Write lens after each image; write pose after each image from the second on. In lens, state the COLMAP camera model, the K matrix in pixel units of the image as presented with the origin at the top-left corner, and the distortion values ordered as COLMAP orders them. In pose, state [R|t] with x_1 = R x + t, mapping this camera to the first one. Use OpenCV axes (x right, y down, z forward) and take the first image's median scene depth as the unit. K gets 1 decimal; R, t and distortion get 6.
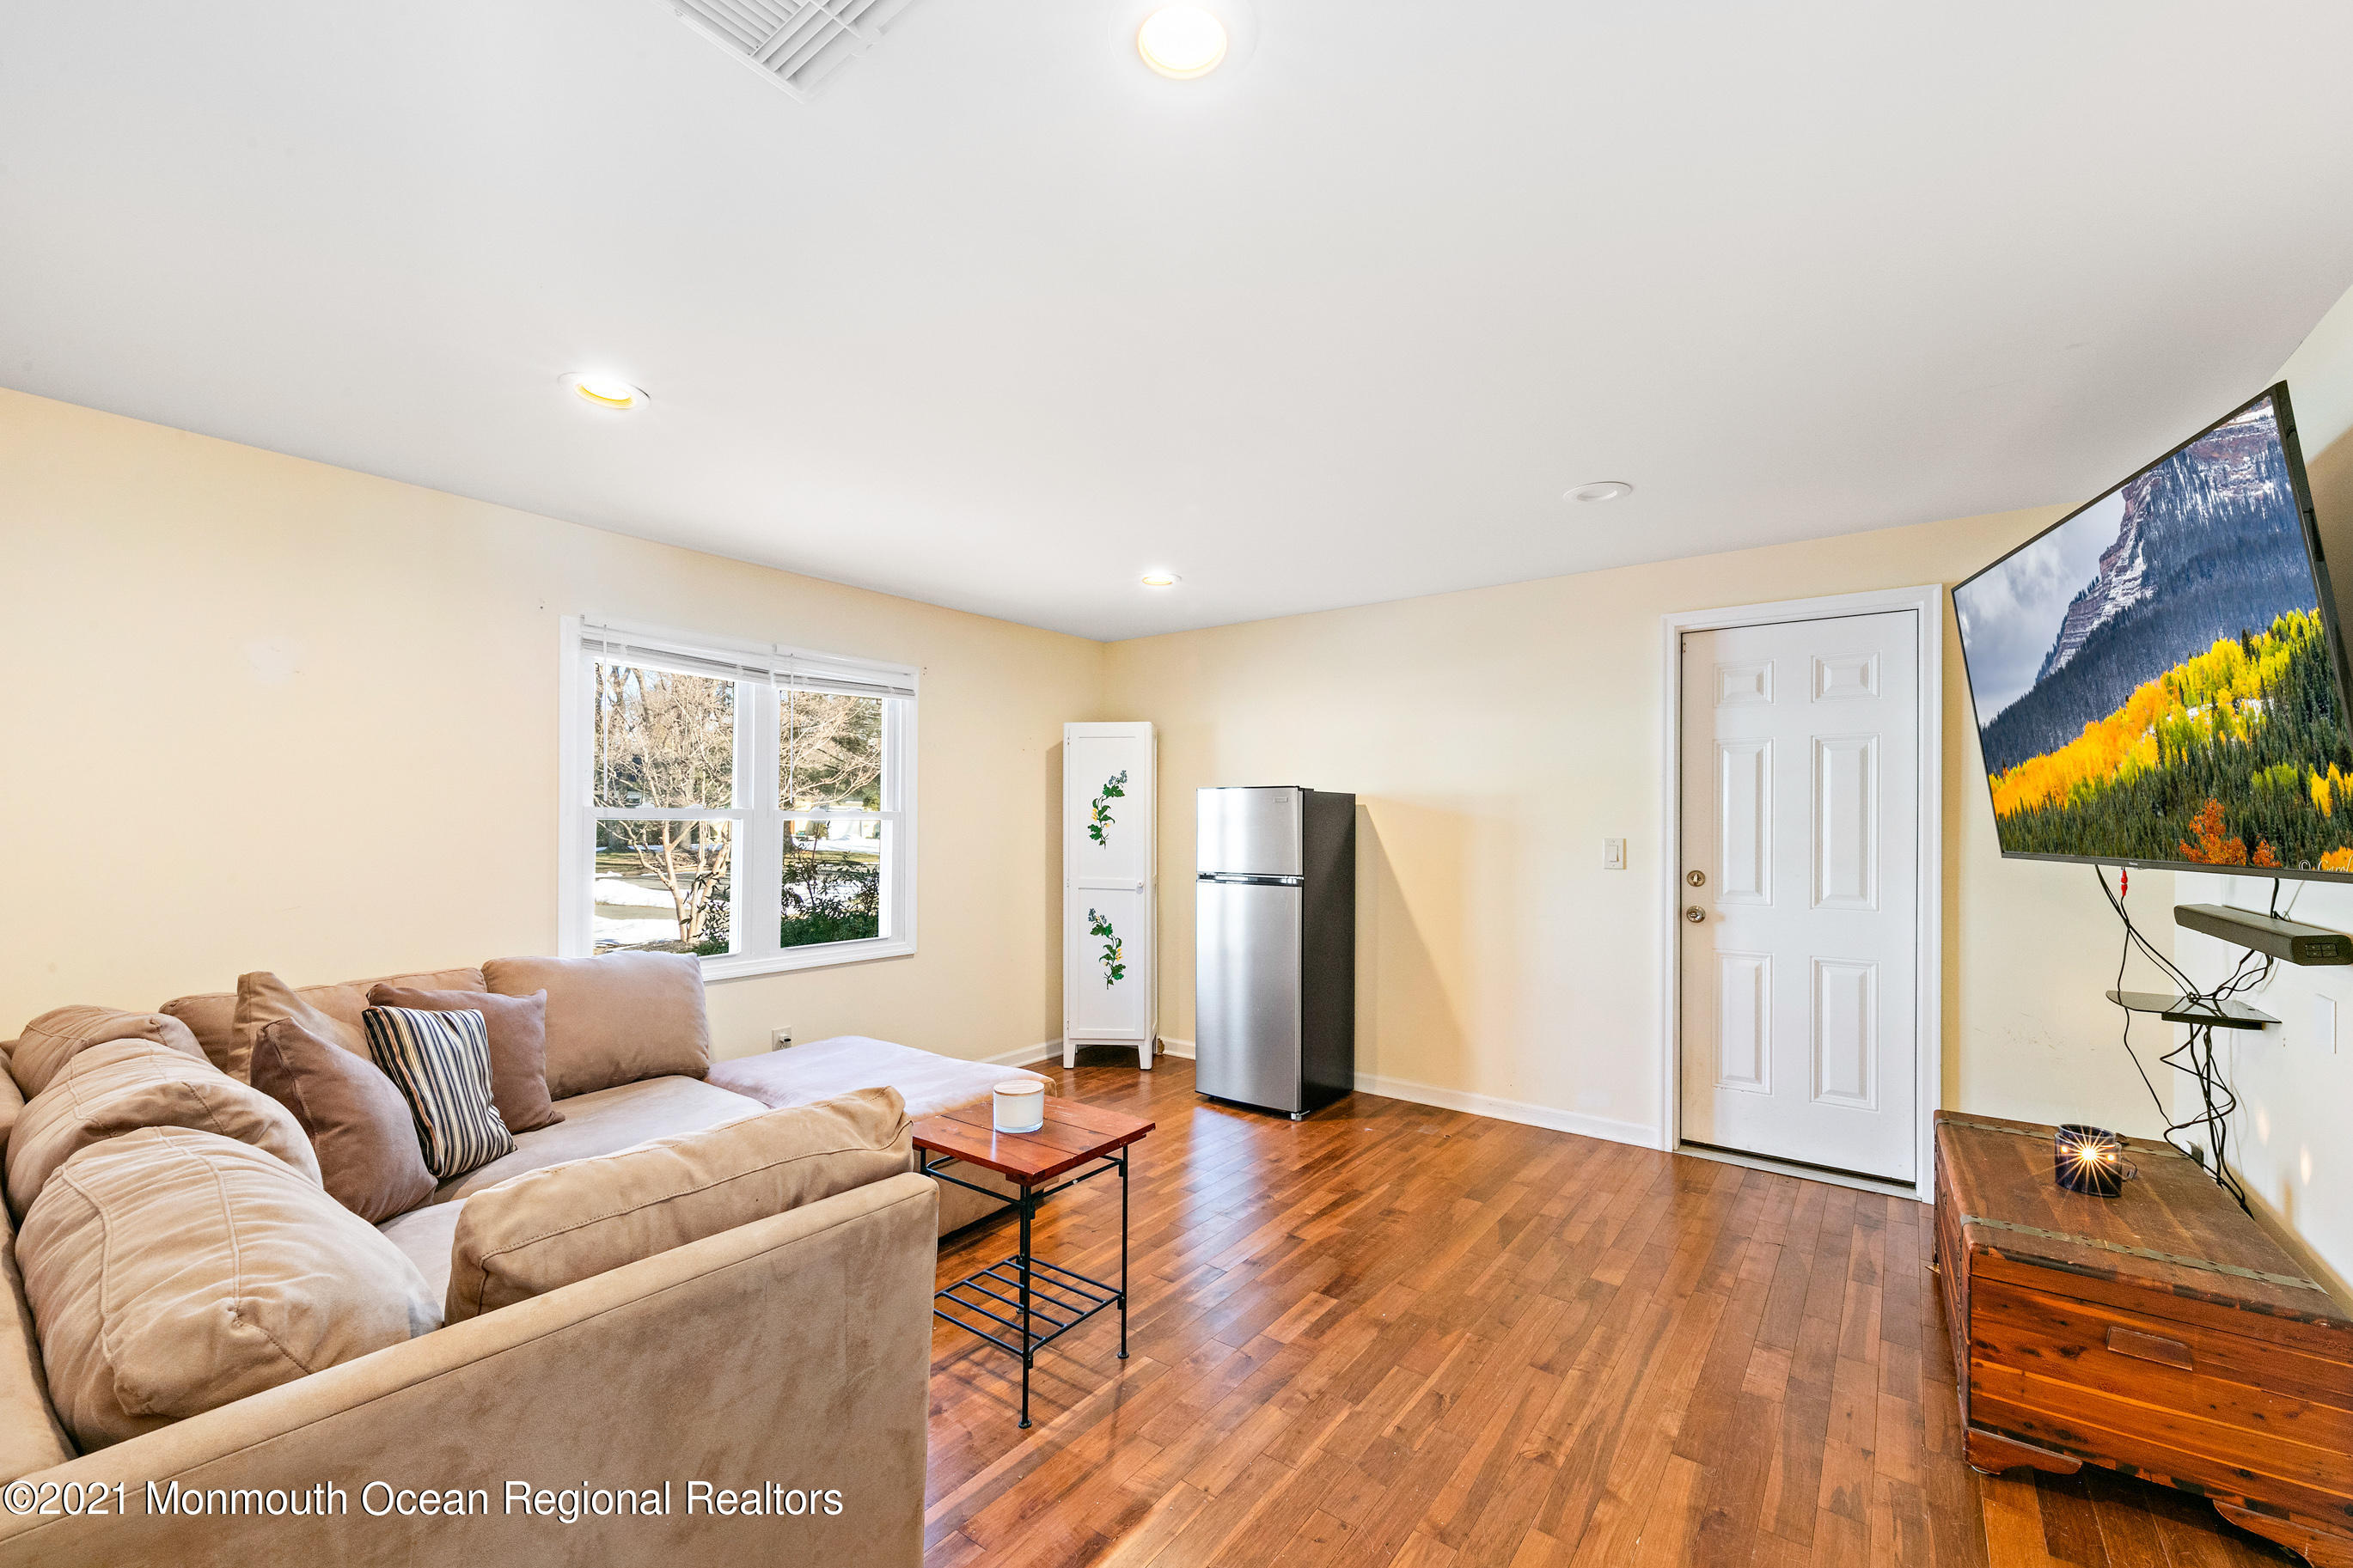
lens RADIAL K [[951.0, 0, 1200.9], [0, 951.0, 820.7], [0, 0, 1]] dist [0.000437, 0.000149]
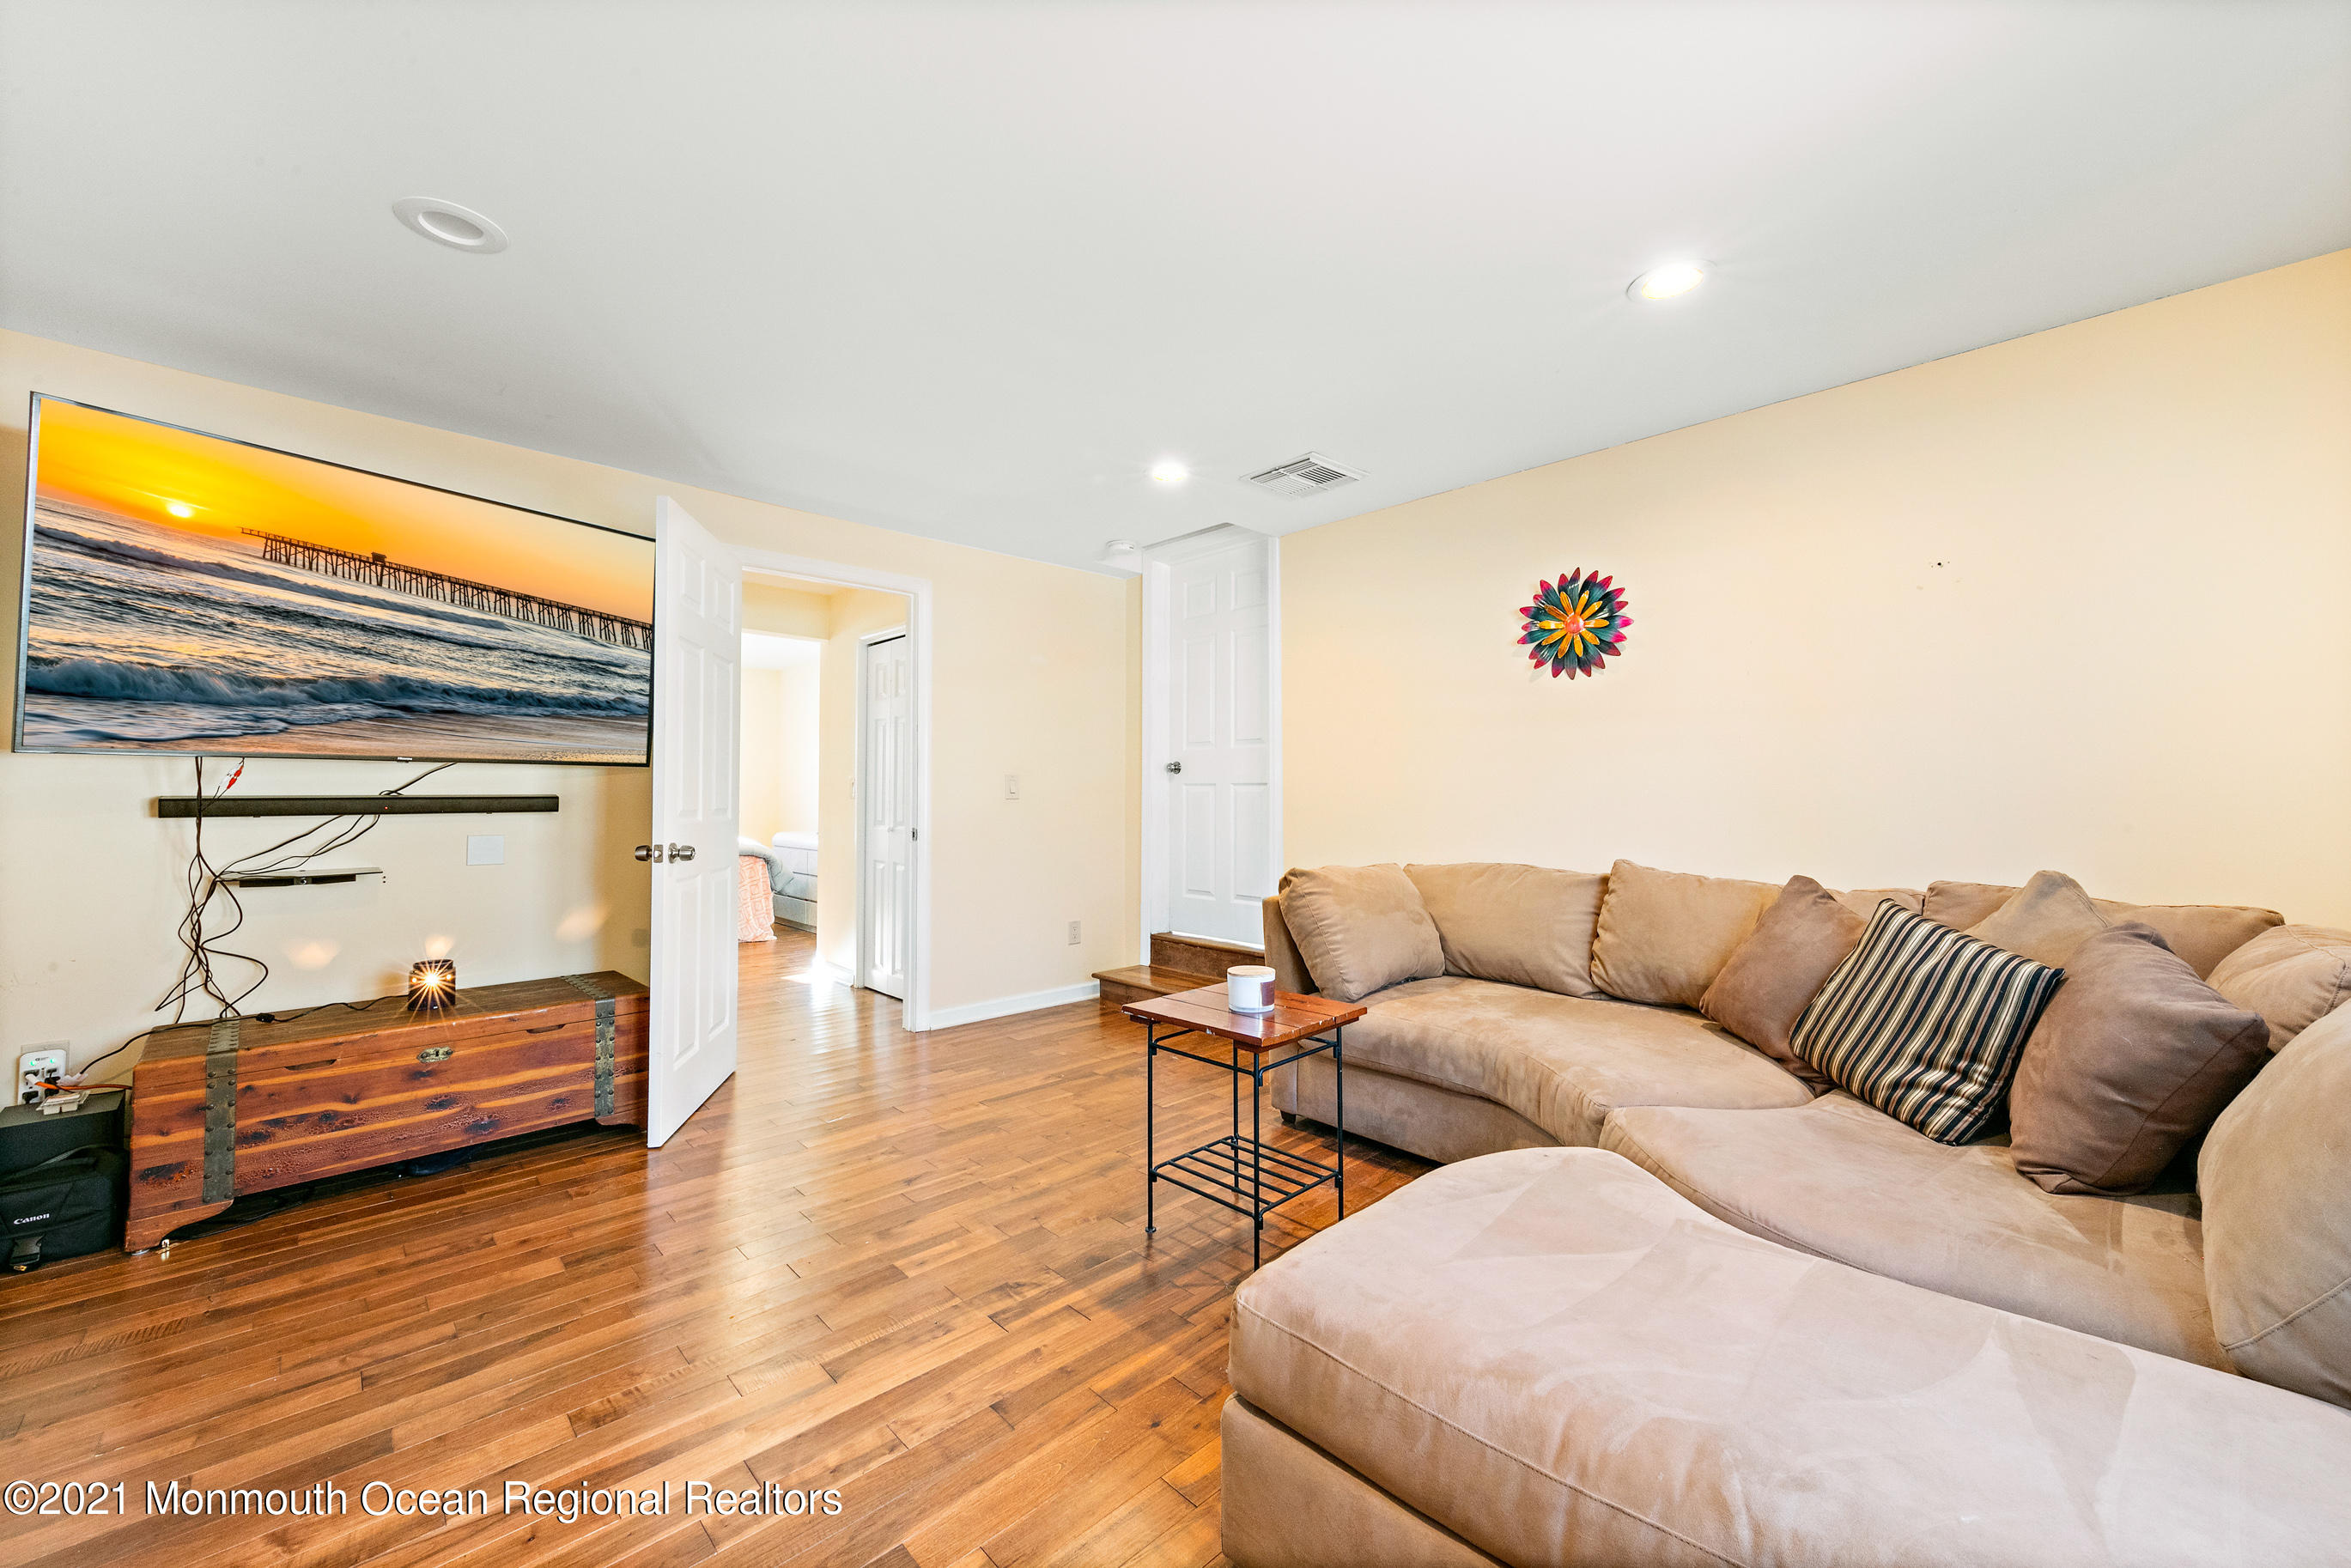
lens RADIAL K [[891.1, 0, 1189.4], [0, 891.1, 777.7], [0, 0, 1]] dist [0.001397, 0.000047]
pose [[-0.989192, -0.002925, 0.146596, -0.186662], [-0.005733, 0.999808, -0.018733, 0.059211], [-0.146513, -0.019371, -0.989019, 1.382374]]
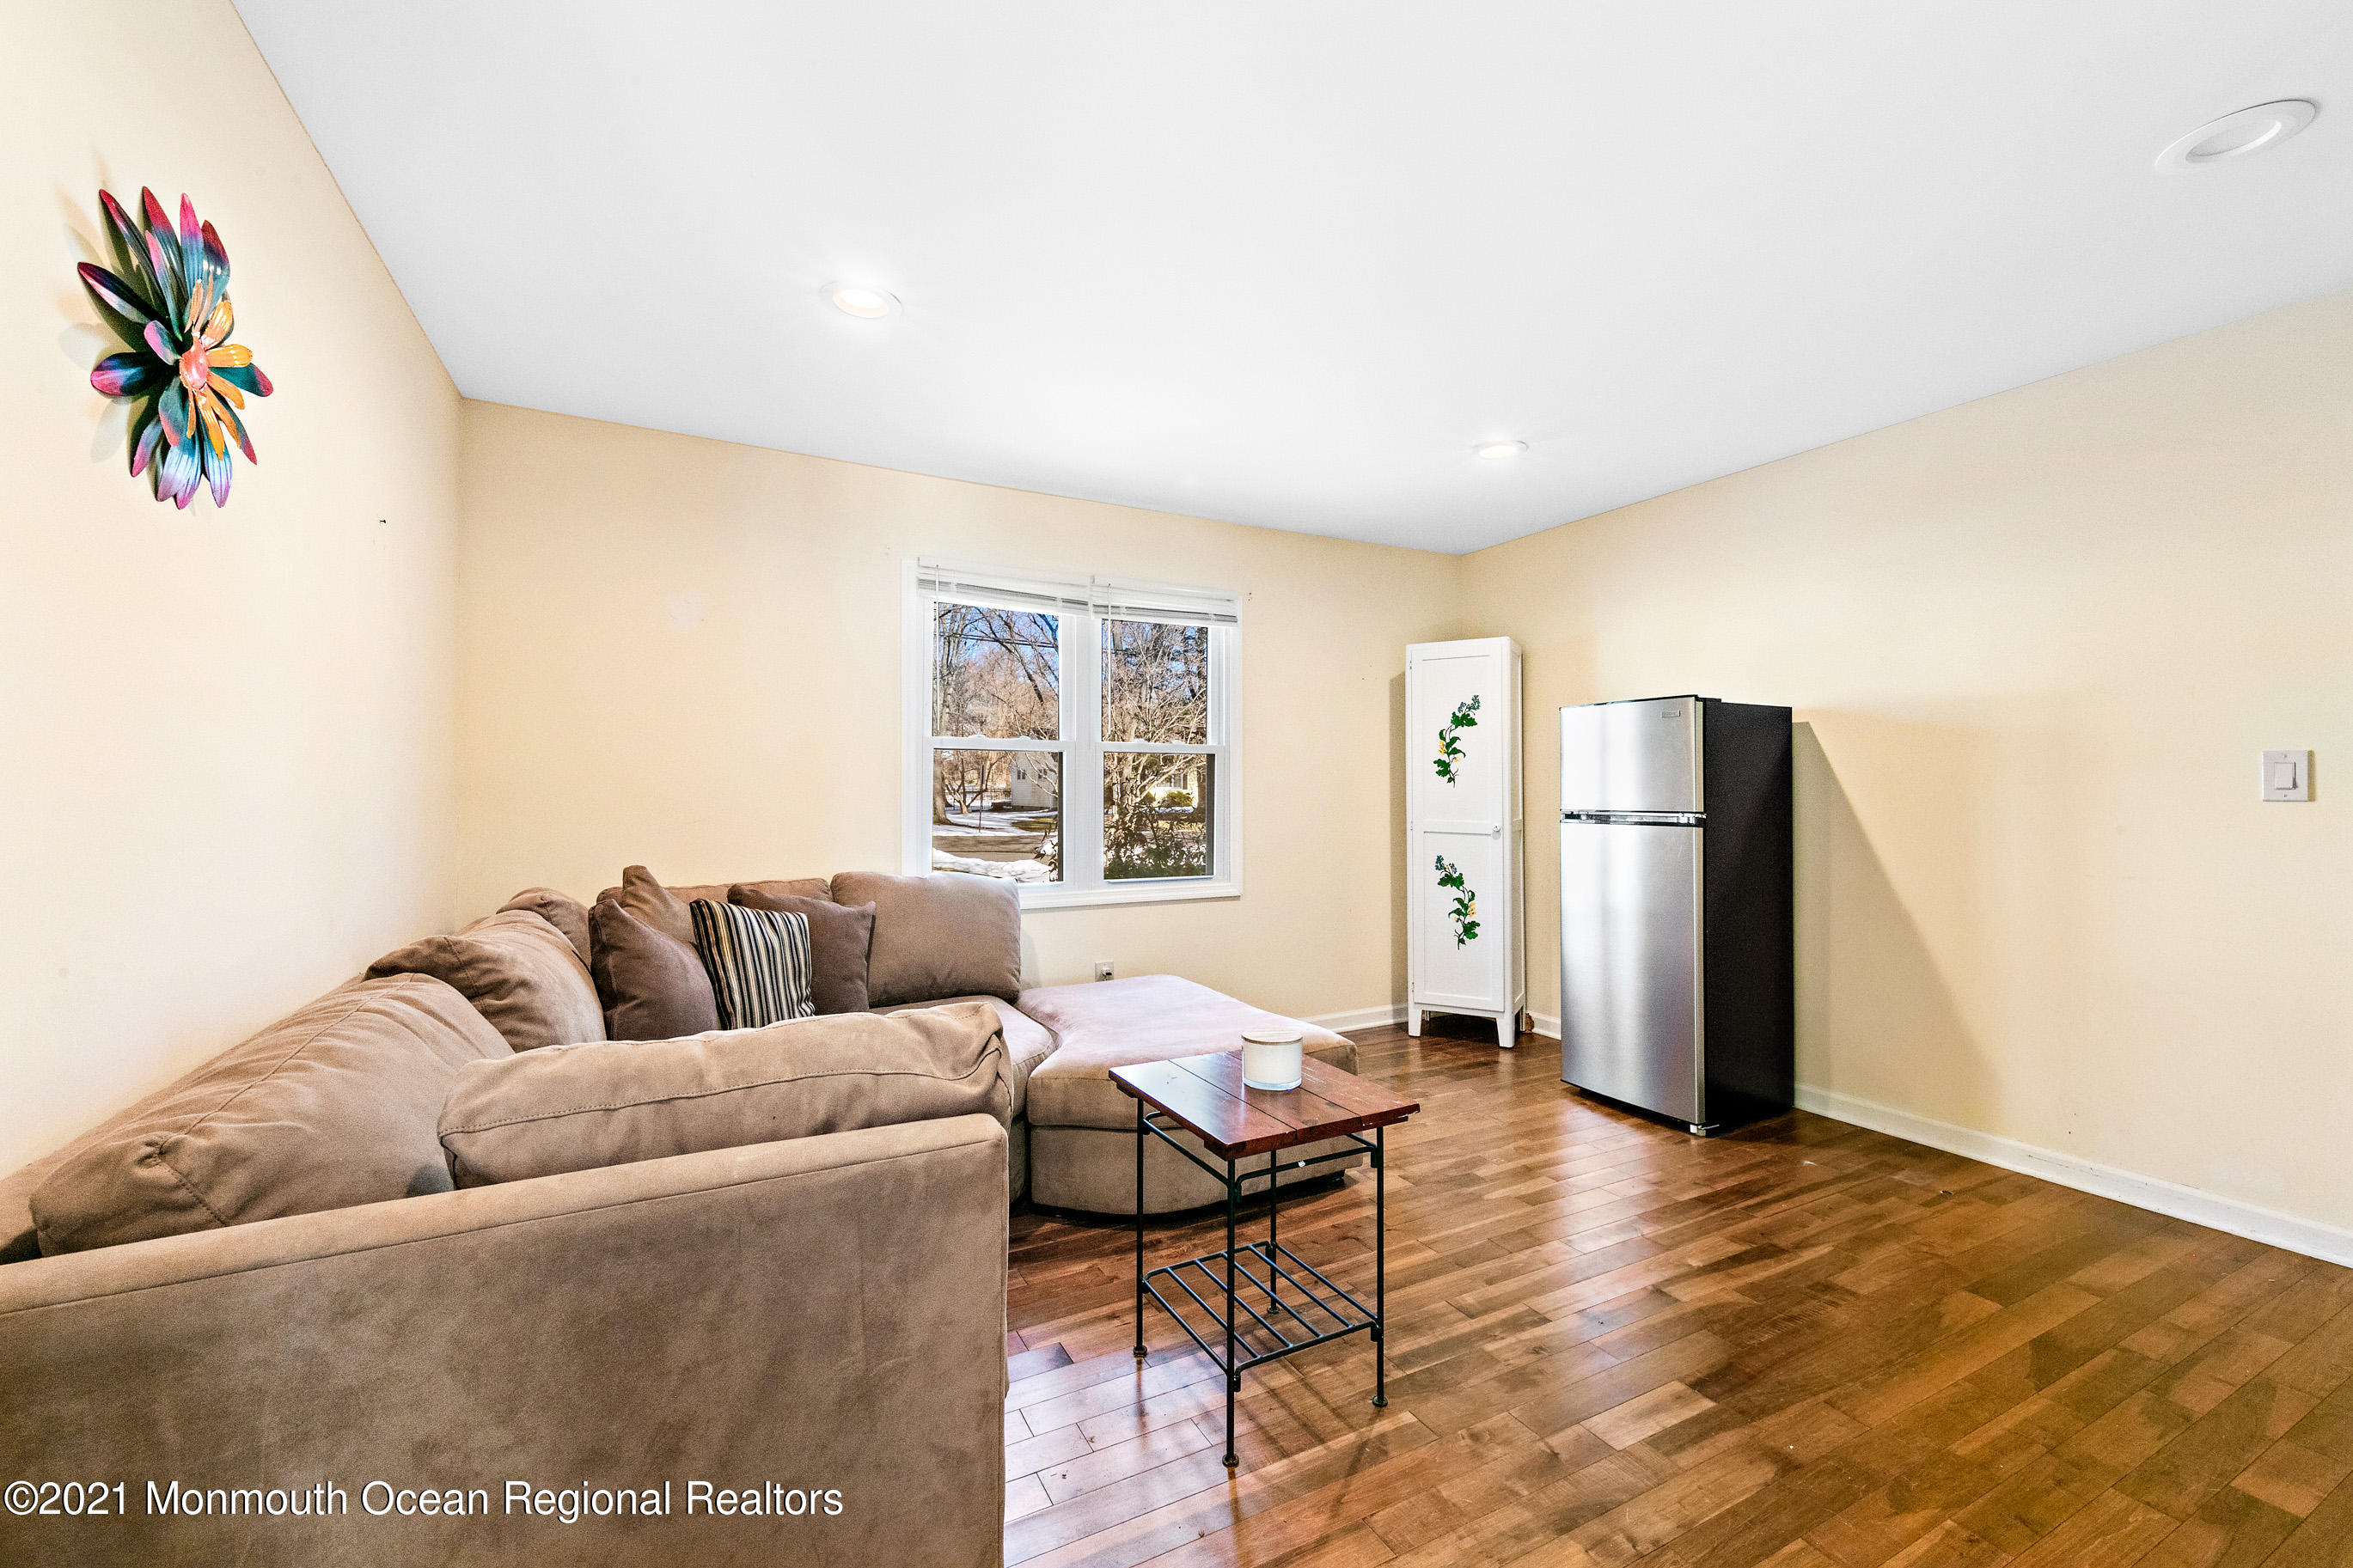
lens RADIAL K [[951.9, 0, 1176.5], [0, 951.9, 784.0], [0, 0, 1]] dist [0.004717, 0.000302]
pose [[0.898366, -0.007126, -0.439190, 0.079371], [0.004648, 0.999967, -0.006717, 0.047512], [0.439224, 0.003993, 0.898369, 0.164349]]
